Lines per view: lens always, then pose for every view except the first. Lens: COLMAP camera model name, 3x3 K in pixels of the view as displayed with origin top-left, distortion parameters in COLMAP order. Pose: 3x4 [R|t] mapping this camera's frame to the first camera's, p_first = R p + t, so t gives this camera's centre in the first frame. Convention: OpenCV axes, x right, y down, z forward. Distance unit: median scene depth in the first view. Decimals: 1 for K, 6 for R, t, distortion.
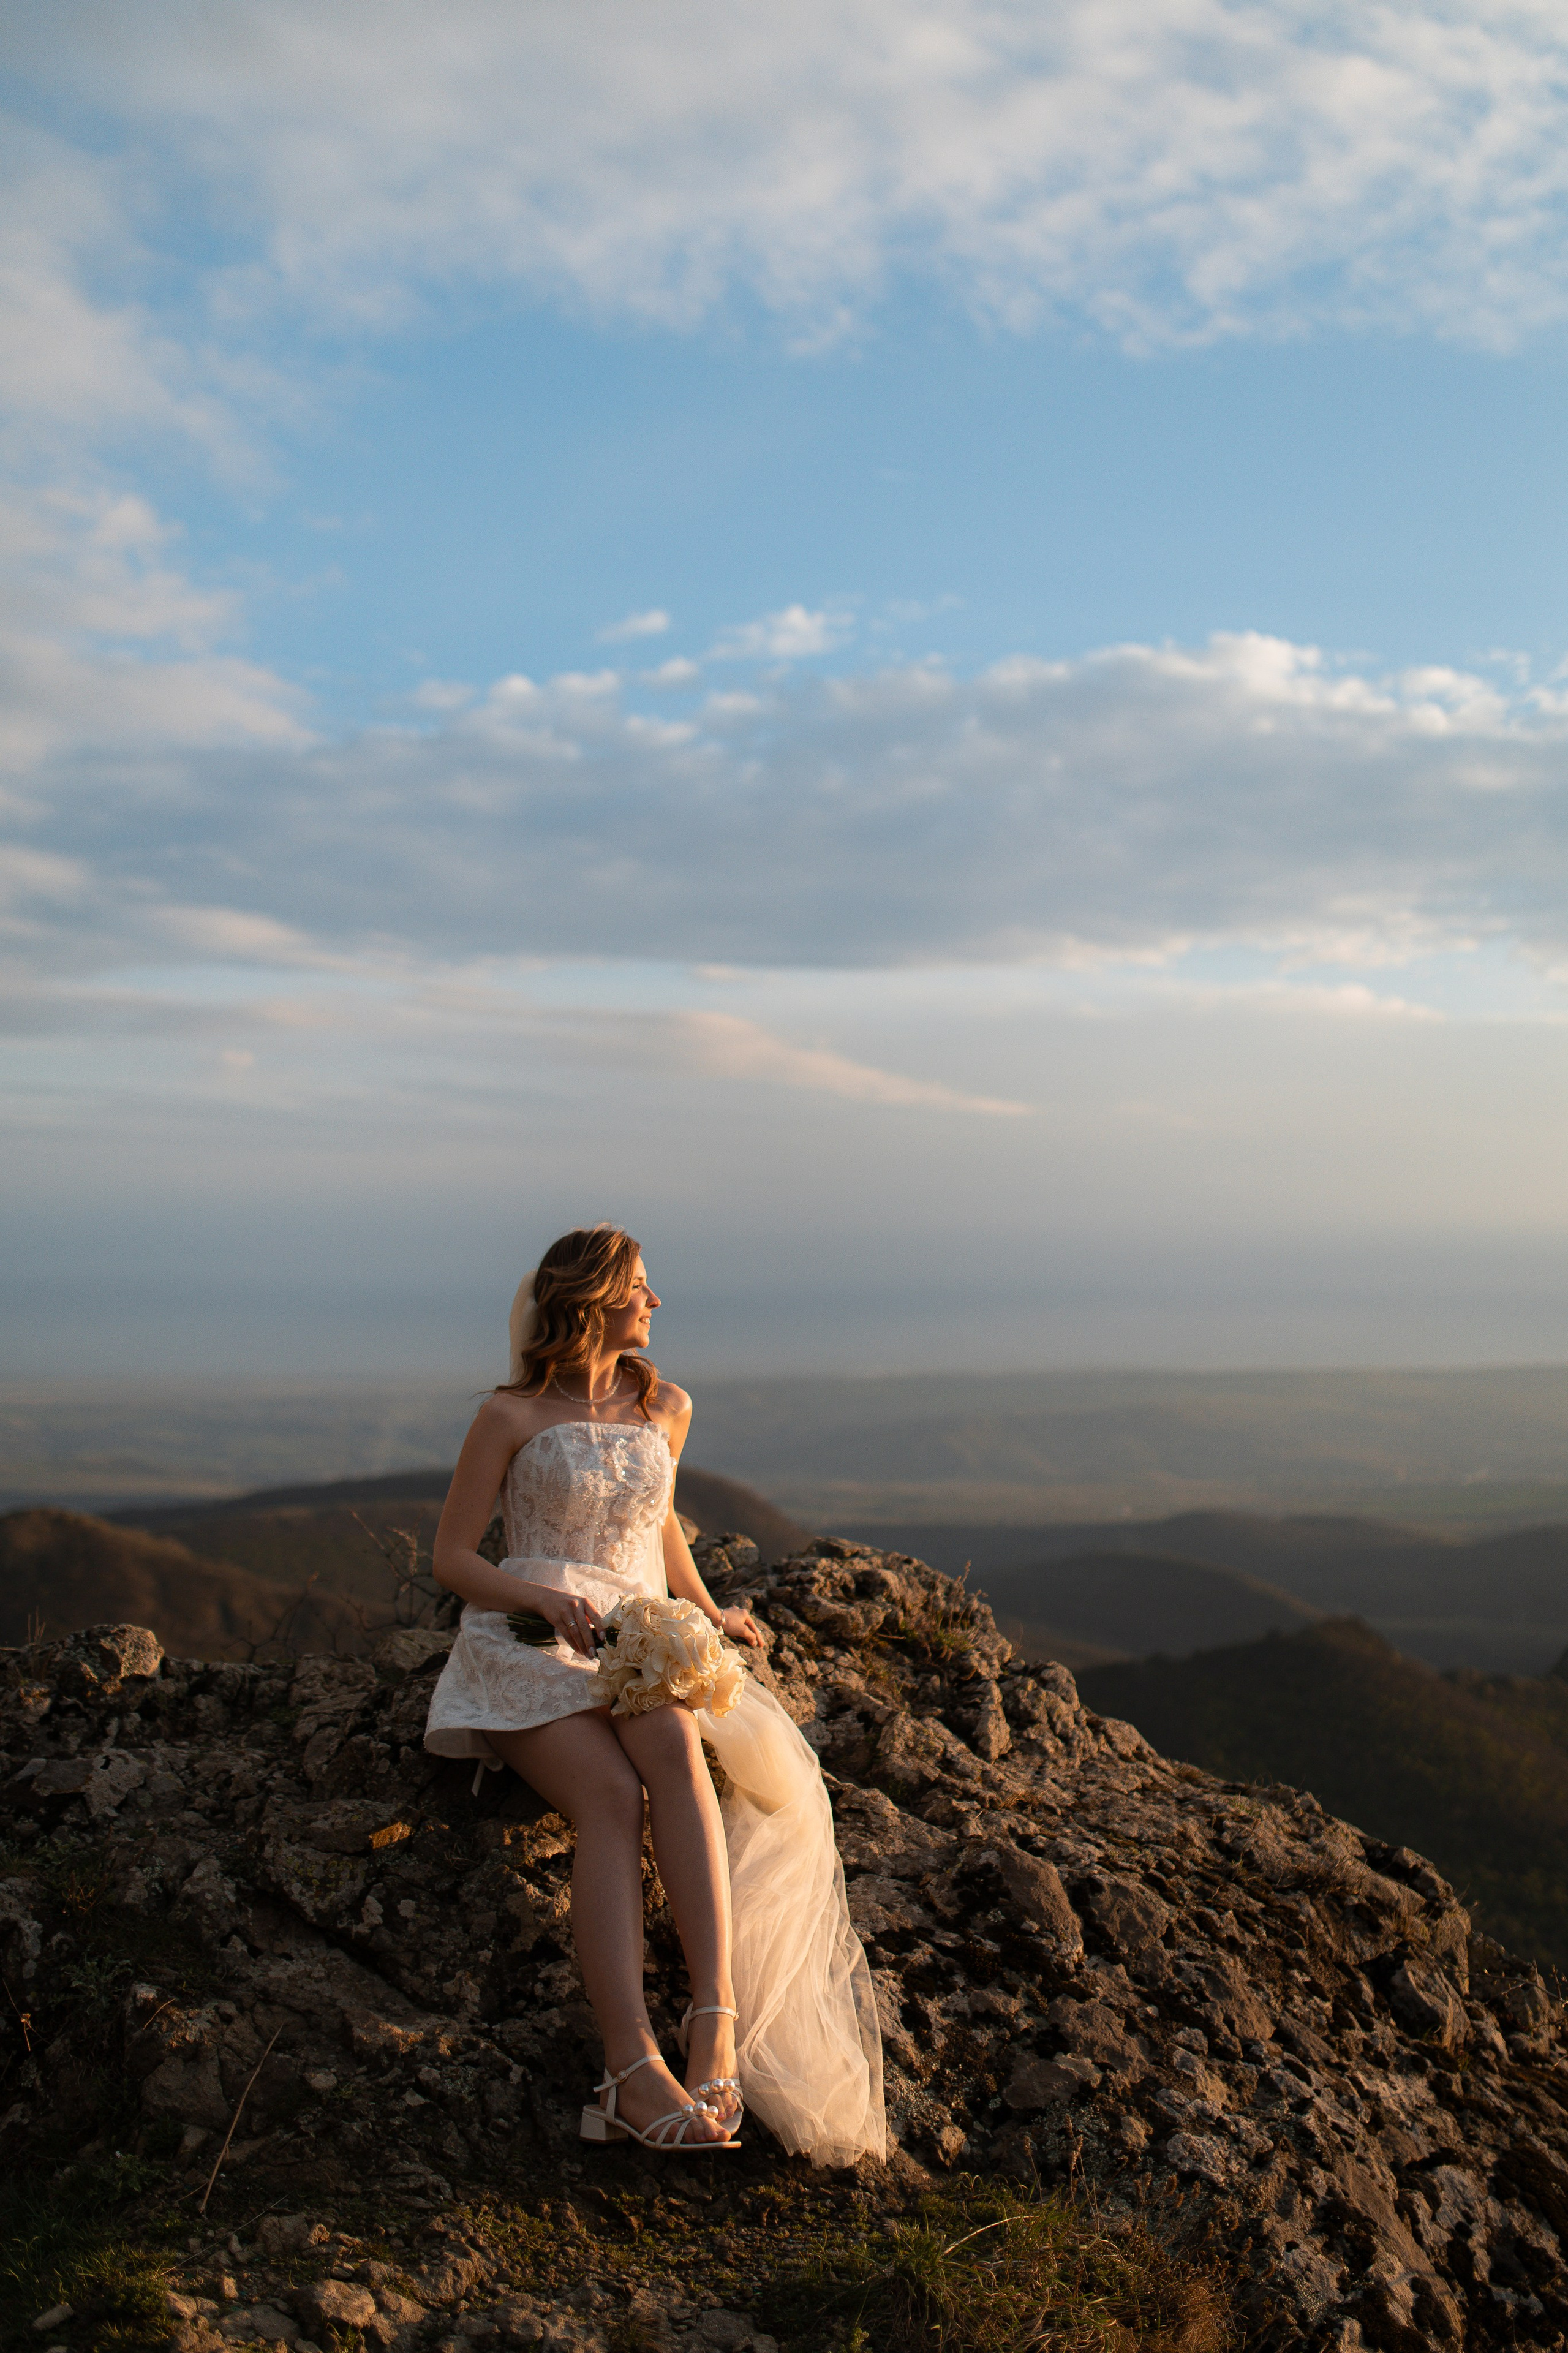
lens RADIAL K [[2342.6, 0, 784.0], [0, 2342.6, 1176.5], [0, 0, 1]] dist [-0.000140, 0.008040]
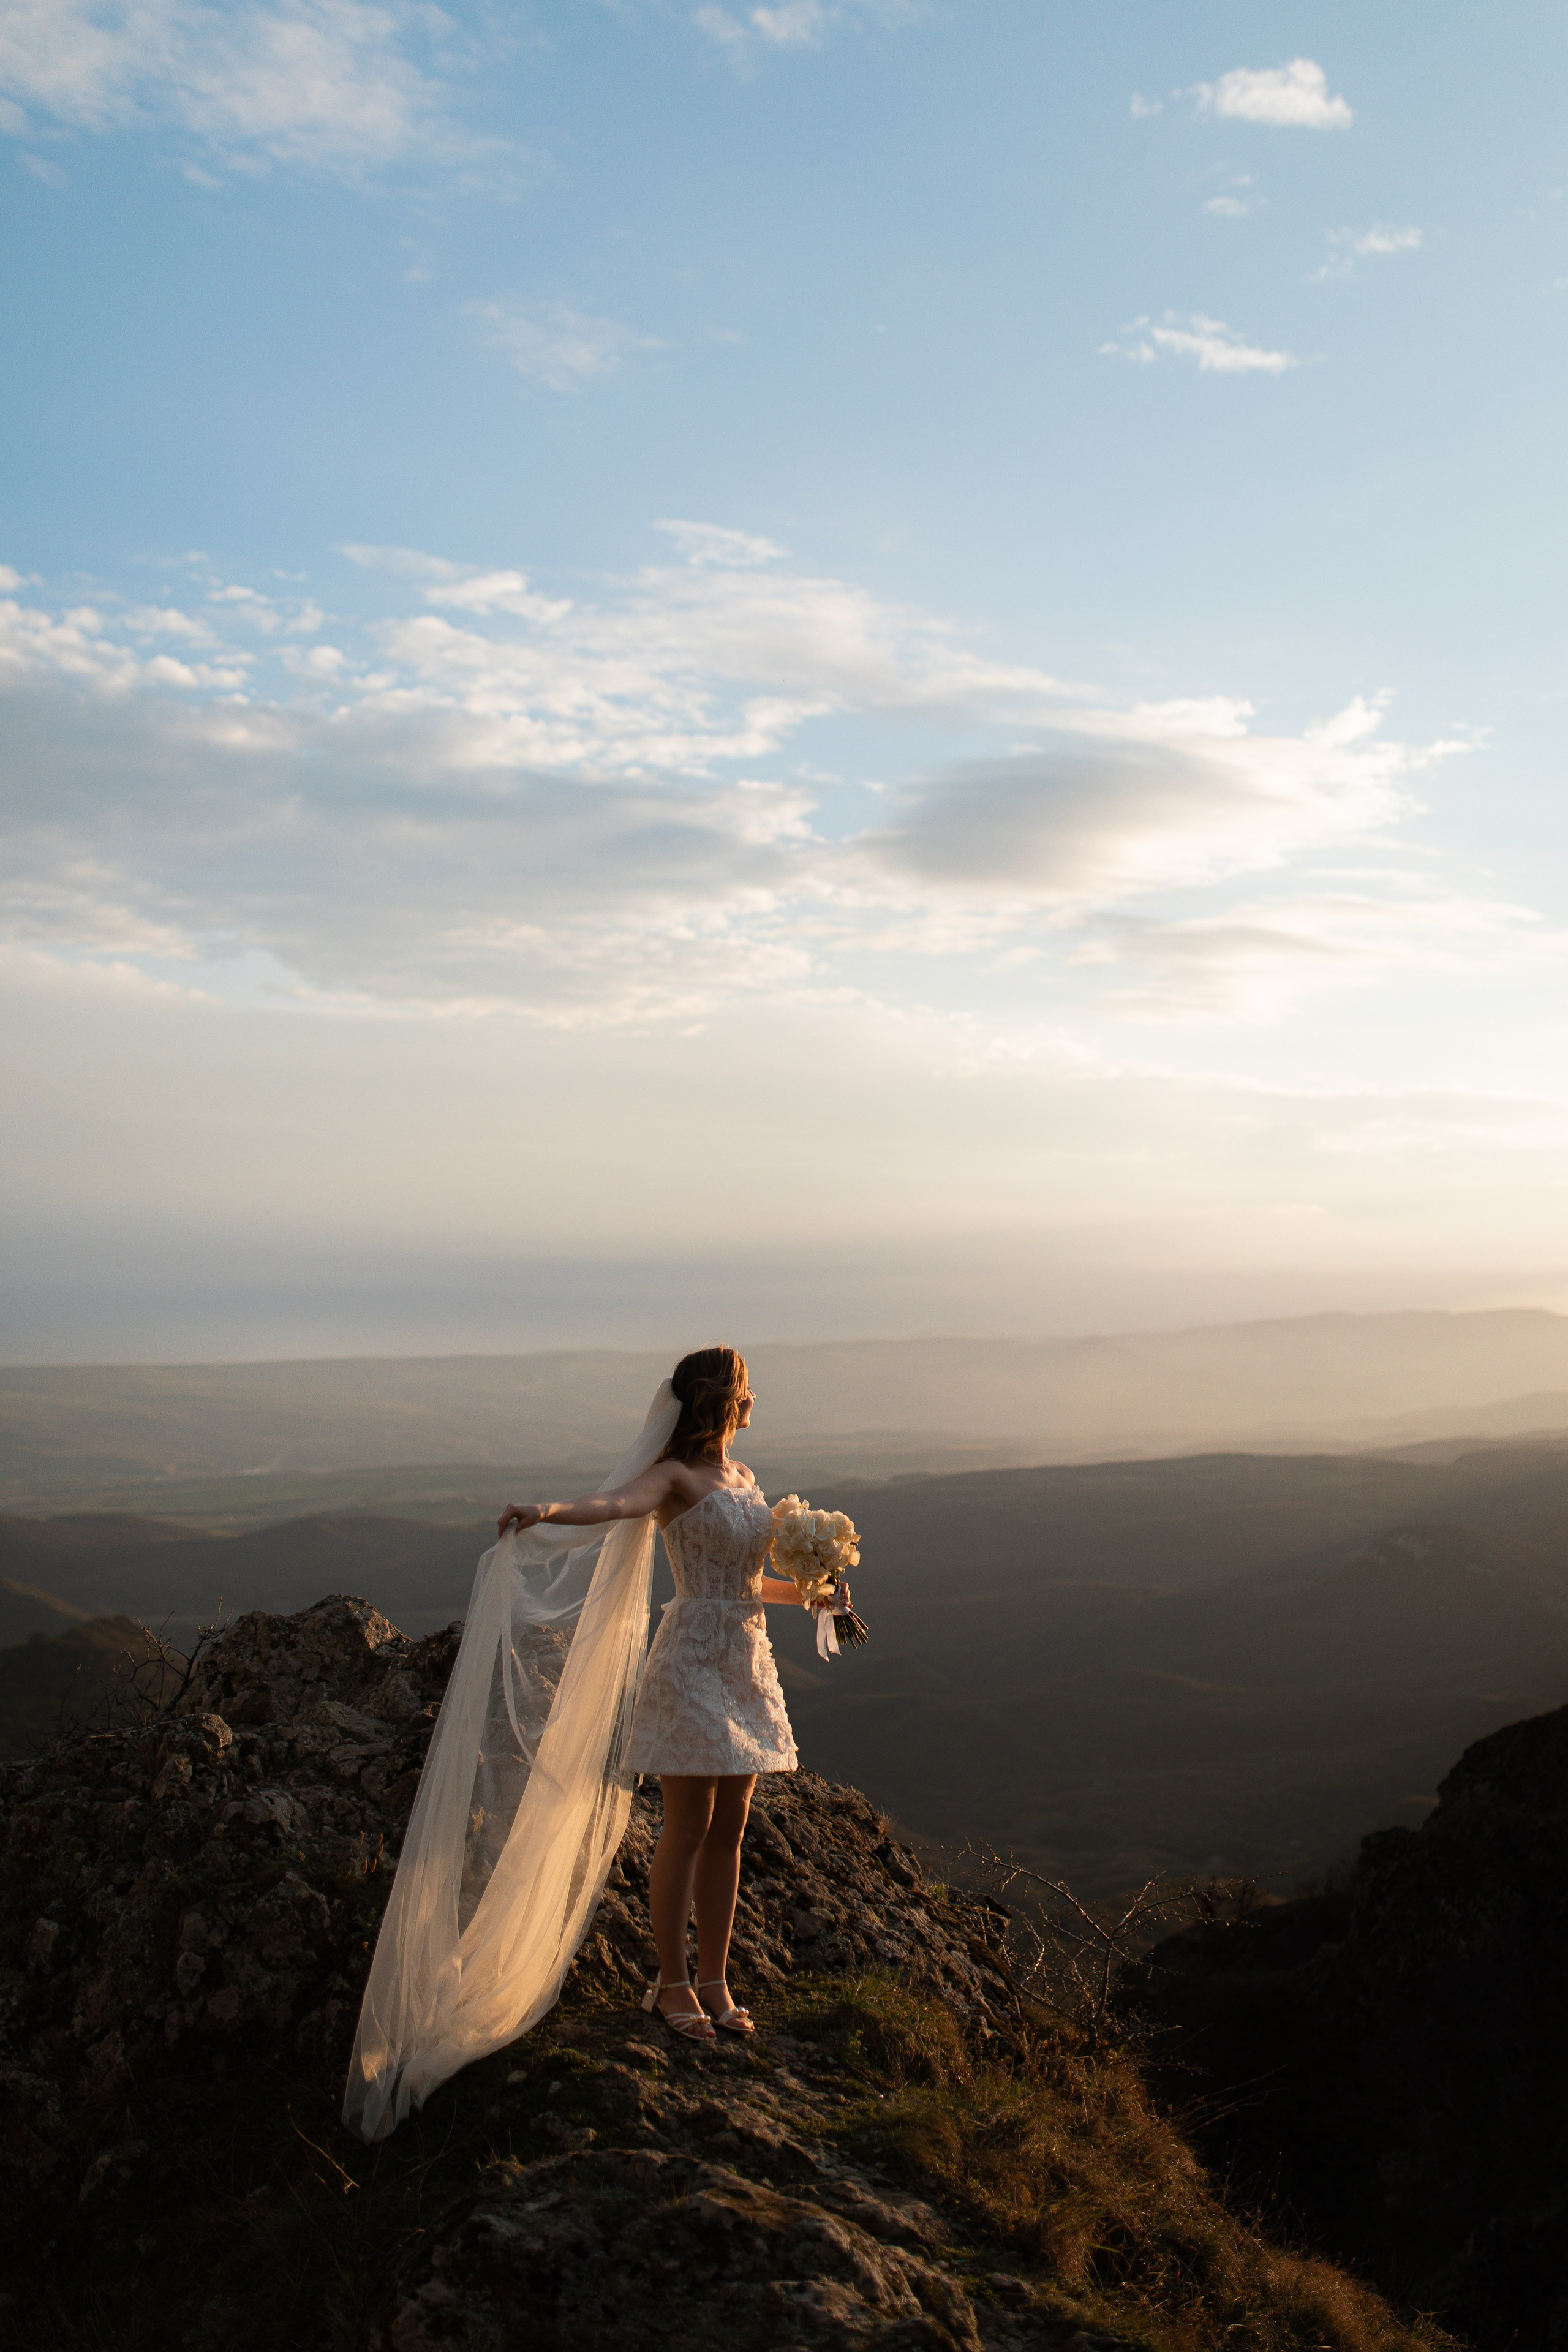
lens RADIAL K [[2440.3, 0, 784.0], [0, 2440.3, 1176.0], [0, 0, 1]] dist [0.069696, -0.035294]
pose [[0.854205, 0.037798, 0.518561, -0.870501], [-0.044928, 0.998990, 0.001192, -0.189232], [-0.517992, -0.024316, 0.855040, -0.587650]]
